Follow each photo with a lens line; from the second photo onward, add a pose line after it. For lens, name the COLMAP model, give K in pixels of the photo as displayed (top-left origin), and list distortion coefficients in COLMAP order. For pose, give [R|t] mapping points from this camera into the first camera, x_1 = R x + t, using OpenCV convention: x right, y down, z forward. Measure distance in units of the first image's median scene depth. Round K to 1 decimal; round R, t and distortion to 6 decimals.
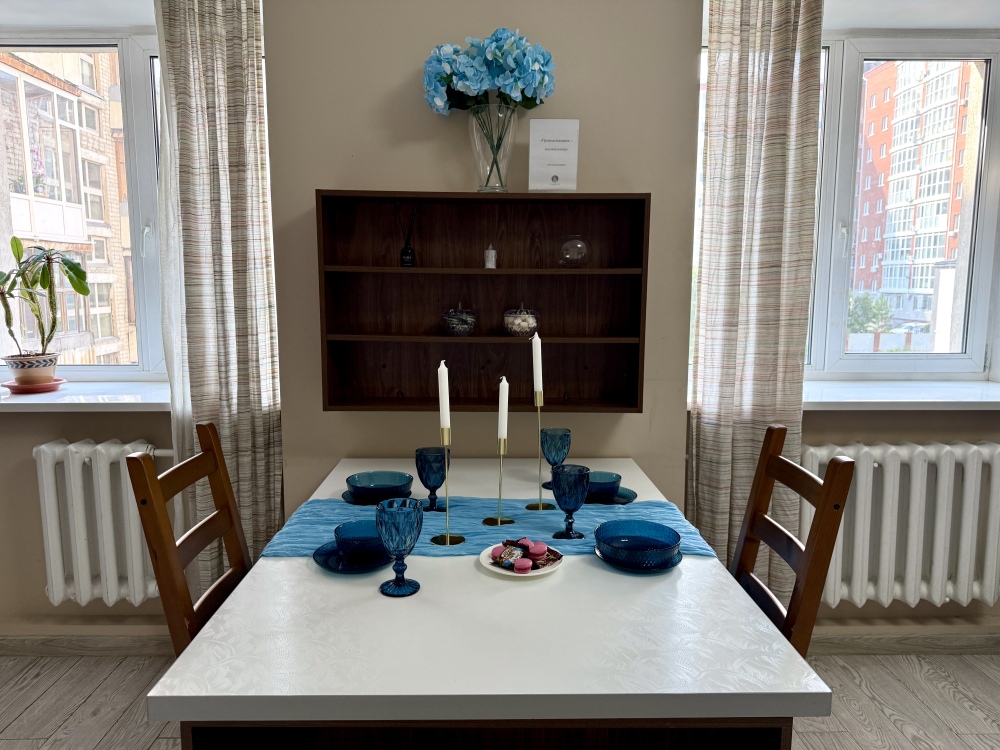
lens RADIAL K [[686.9, 0, 513.8], [0, 686.9, 372.3], [0, 0, 1]] dist [0.074641, -0.080351]
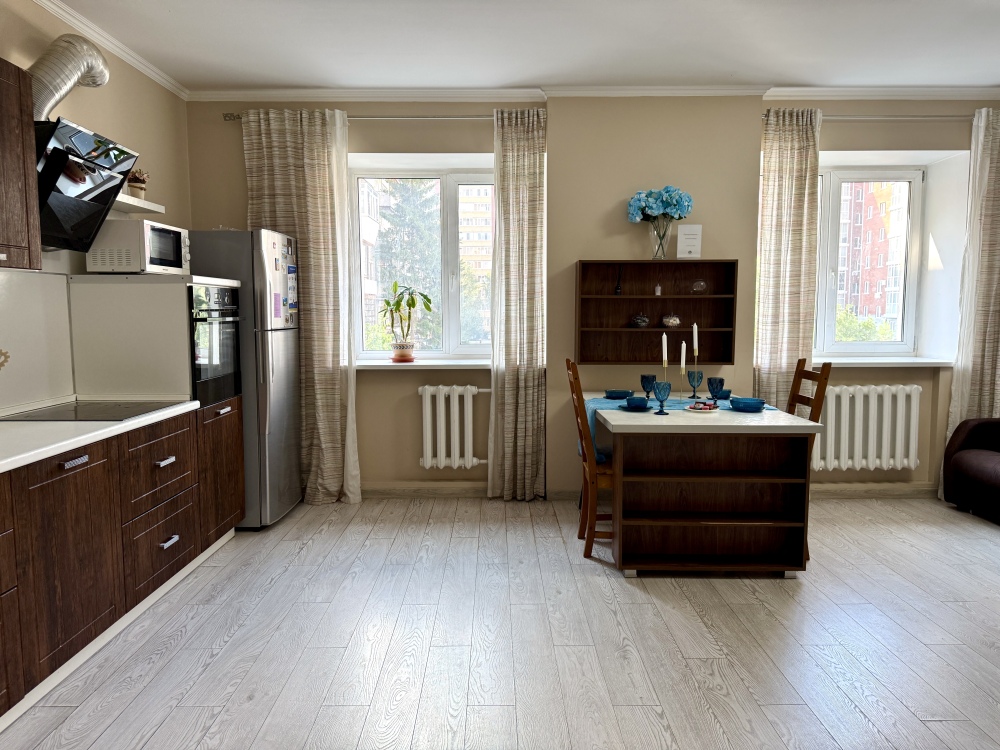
lens RADIAL K [[704.7, 0, 502.9], [0, 704.7, 379.4], [0, 0, 1]] dist [0.079376, -0.110396]
pose [[0.999905, -0.004021, -0.013161, -0.452238], [0.003585, 0.999449, -0.033001, 0.161680], [0.013287, 0.032951, 0.999369, -1.071103]]
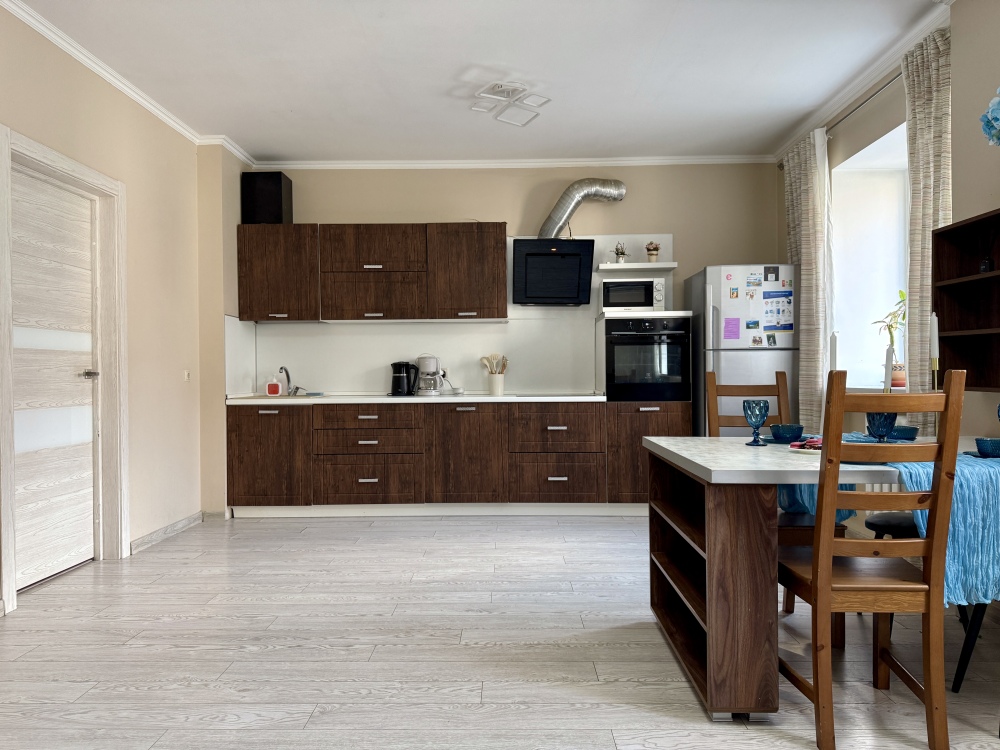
lens RADIAL K [[704.7, 0, 502.9], [0, 704.7, 379.4], [0, 0, 1]] dist [0.079376, -0.110396]
pose [[-0.037524, 0.004586, -0.999285, 1.105748], [-0.124466, 0.992181, 0.009227, 0.121869], [0.991514, 0.124723, -0.036660, 0.198620]]
